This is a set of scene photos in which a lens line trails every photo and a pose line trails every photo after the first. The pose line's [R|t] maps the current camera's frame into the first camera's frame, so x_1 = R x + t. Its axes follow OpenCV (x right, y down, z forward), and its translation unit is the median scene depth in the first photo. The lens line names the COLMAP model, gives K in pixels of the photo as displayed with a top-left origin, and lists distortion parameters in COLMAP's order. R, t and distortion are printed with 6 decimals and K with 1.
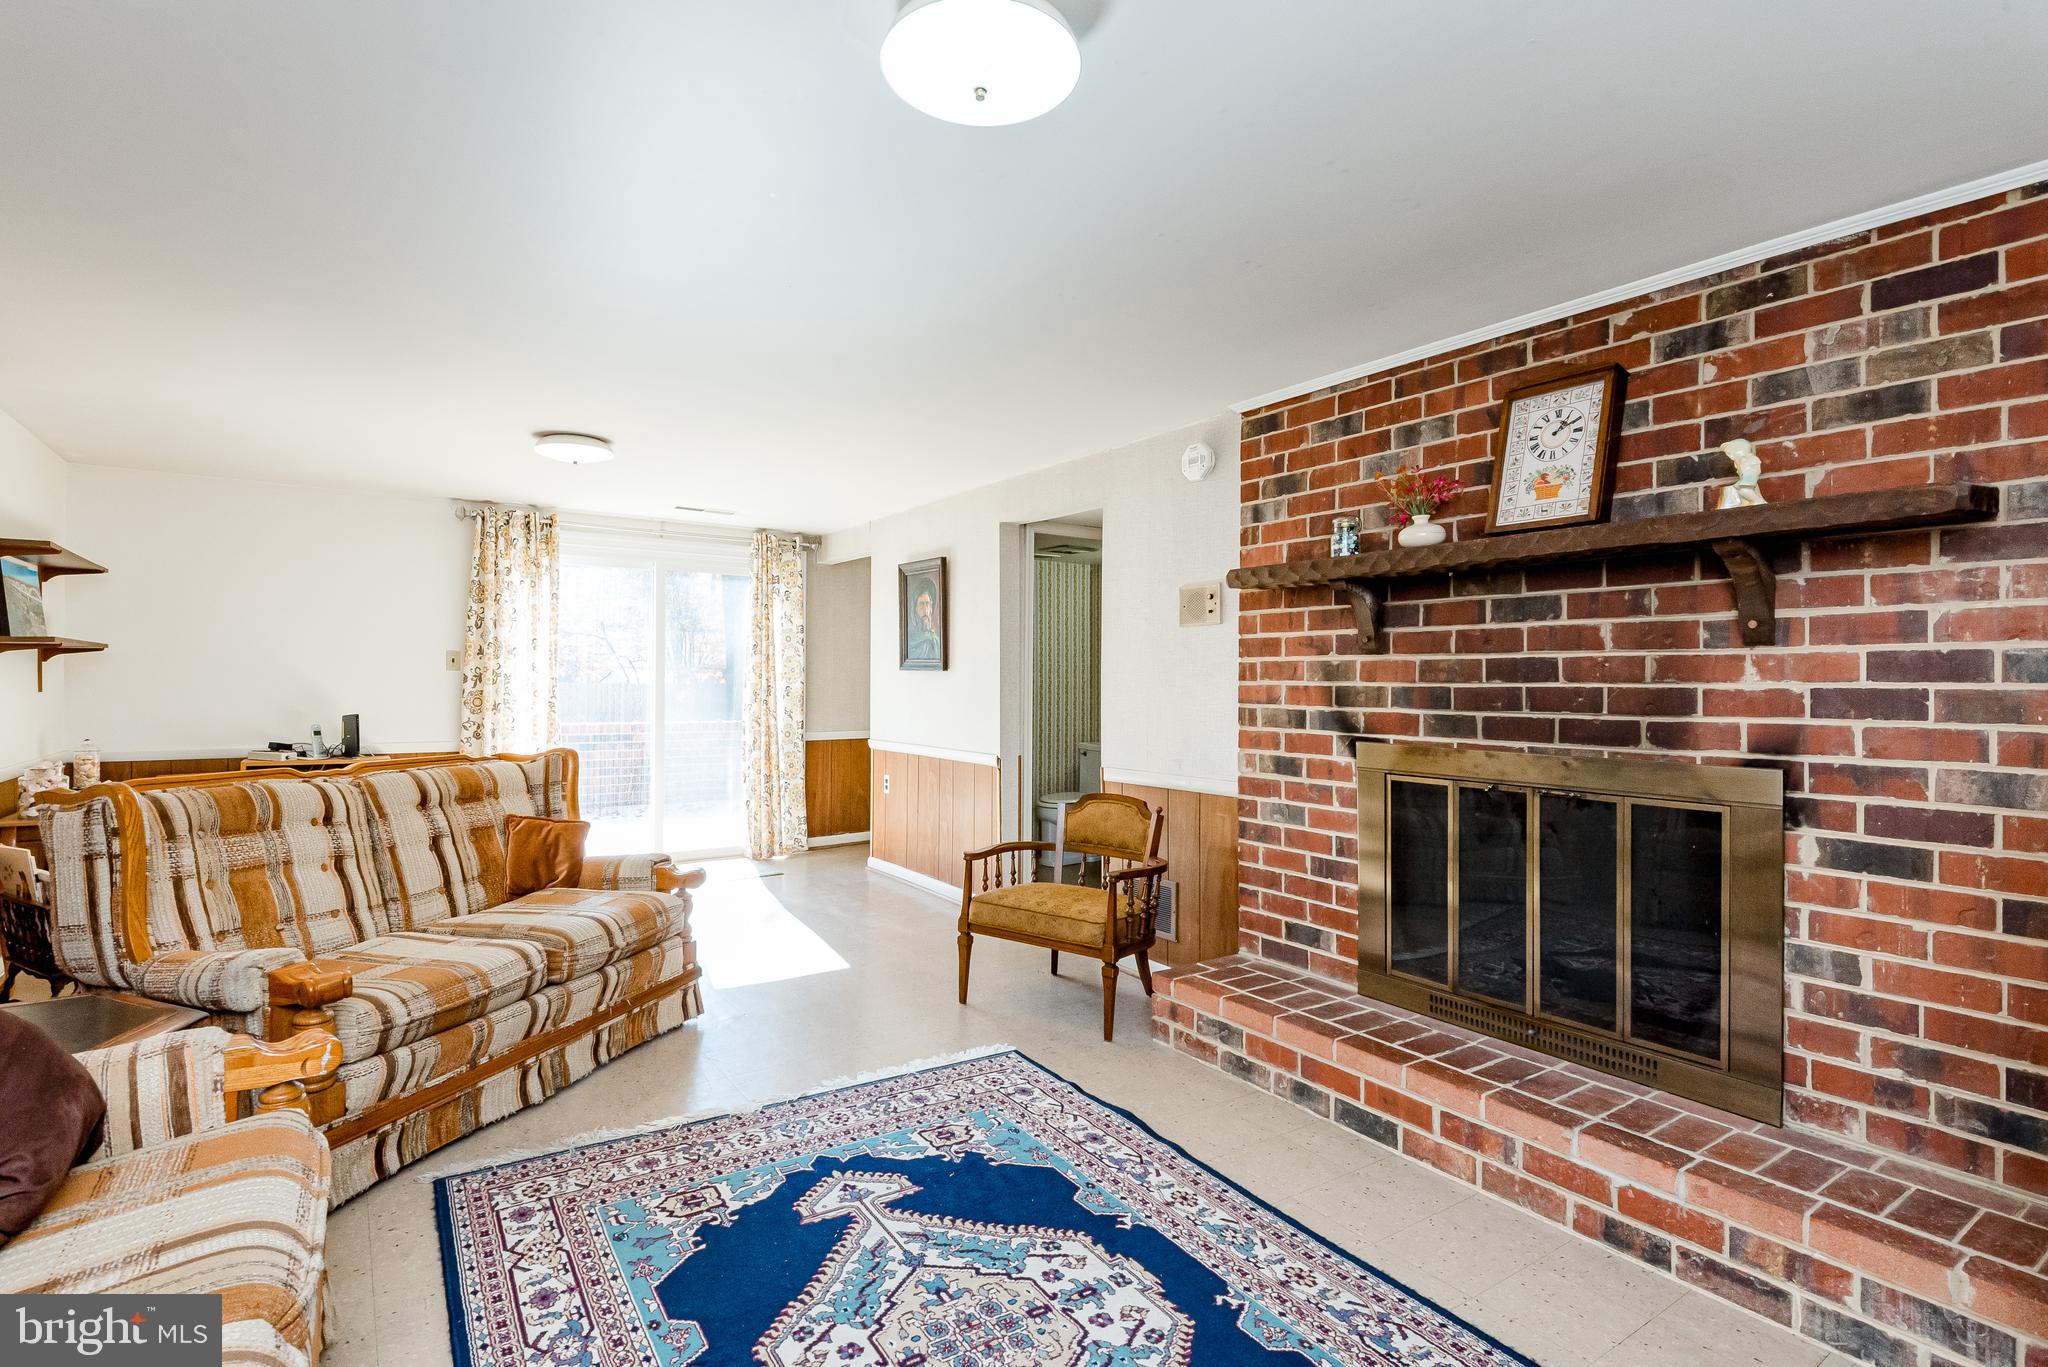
lens RADIAL K [[975.6, 0, 993.8], [0, 975.6, 684.8], [0, 0, 1]] dist [0.013108, -0.007866]
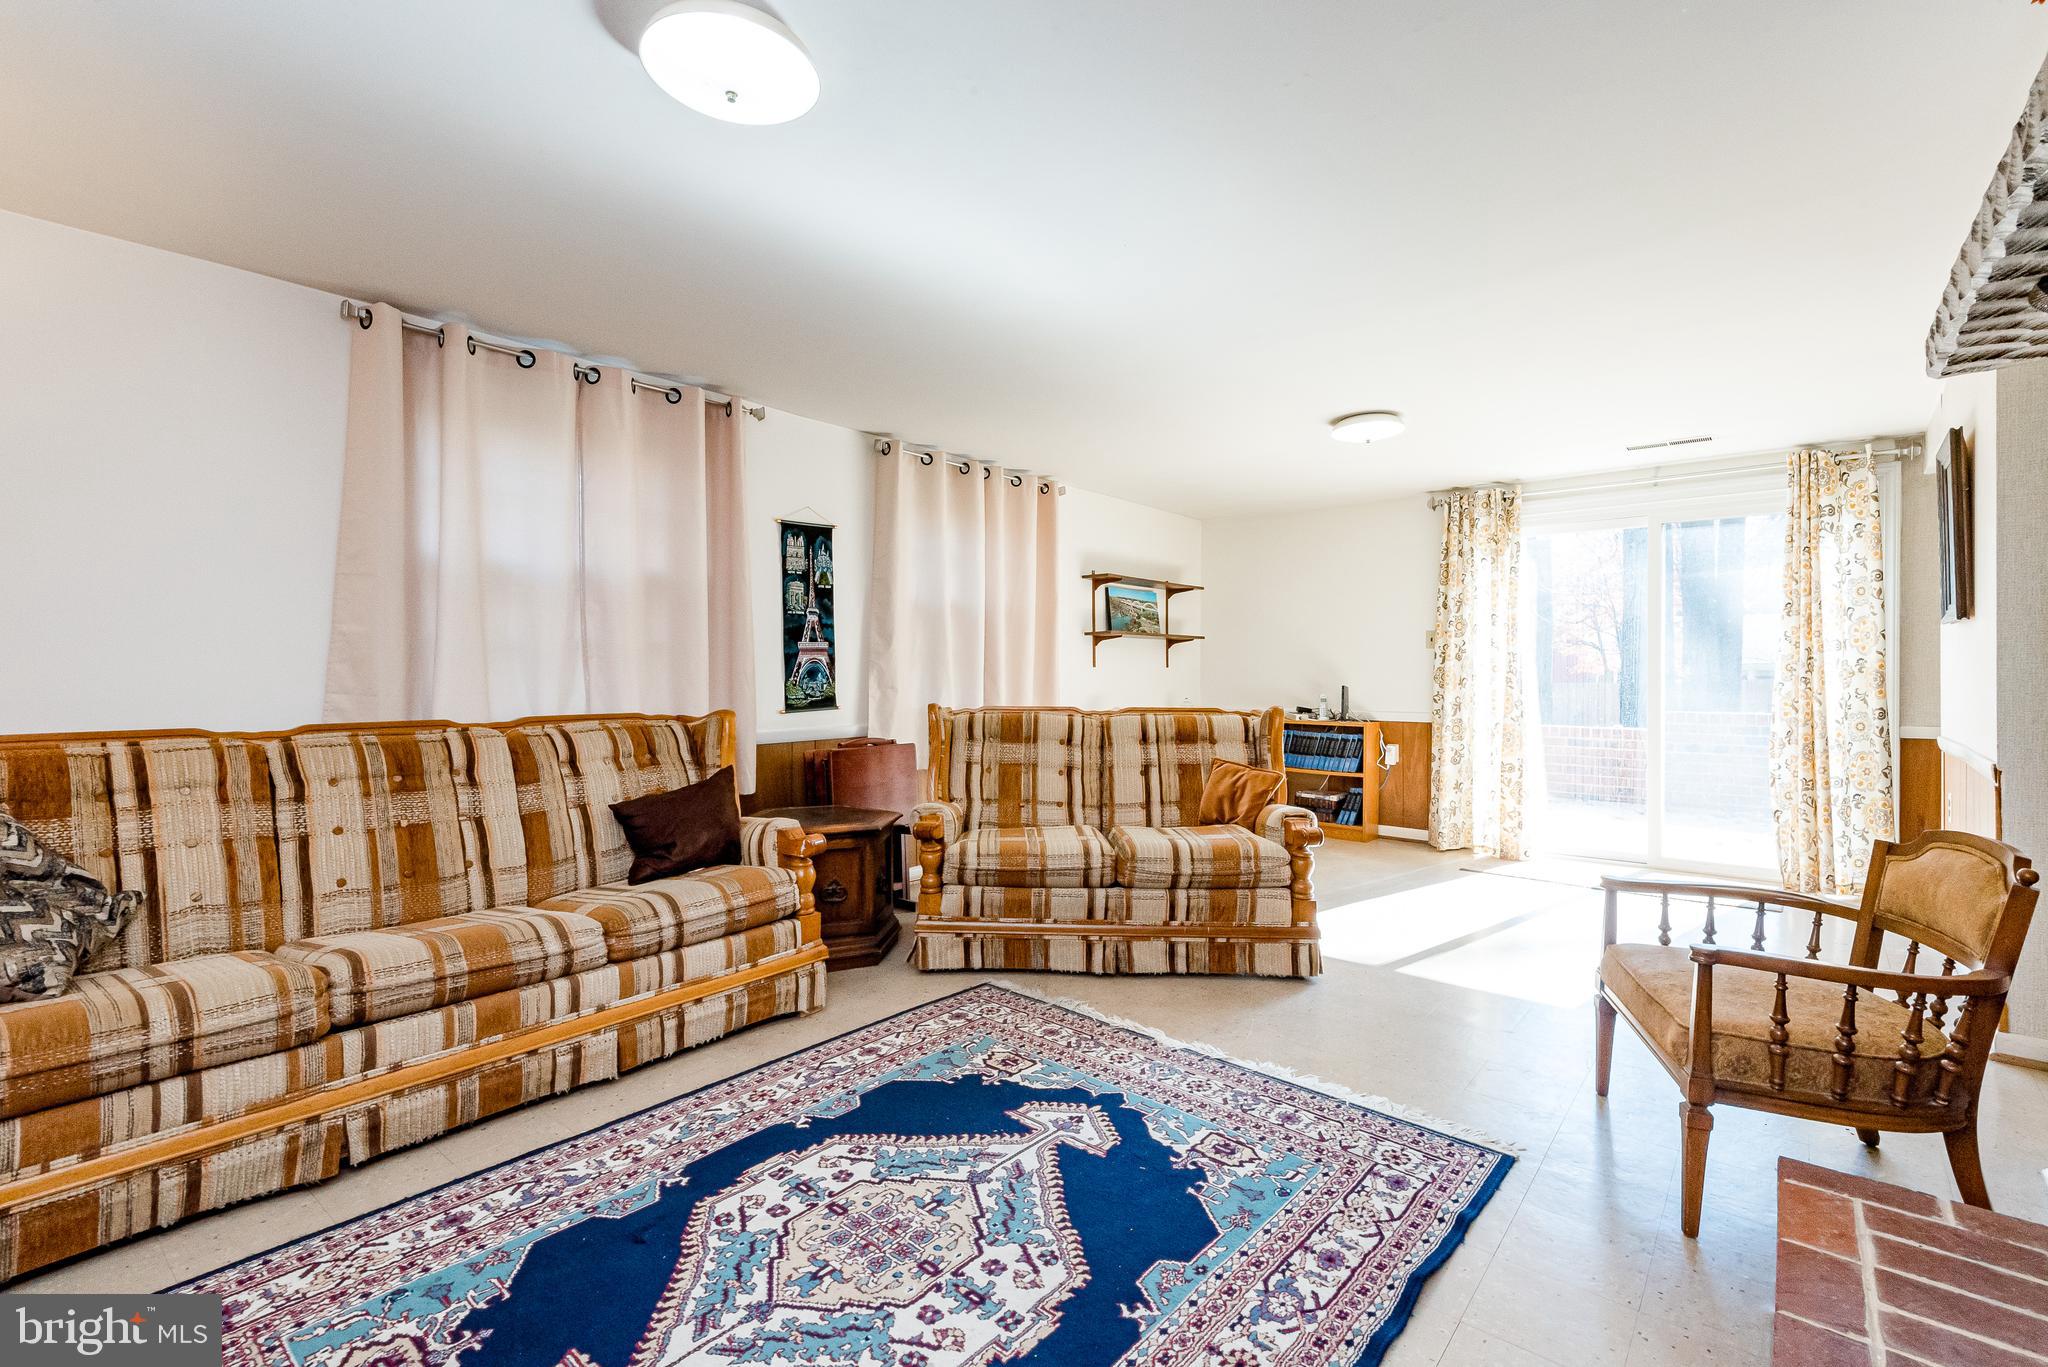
lens RADIAL K [[914.3, 0, 1032.5], [0, 914.3, 686.6], [0, 0, 1]] dist [0.024412, -0.010456]
pose [[0.292681, 0.007533, -0.956180, 0.582172], [-0.004676, 0.999968, 0.006447, 0.045687], [0.956199, 0.002584, 0.292707, 0.526601]]
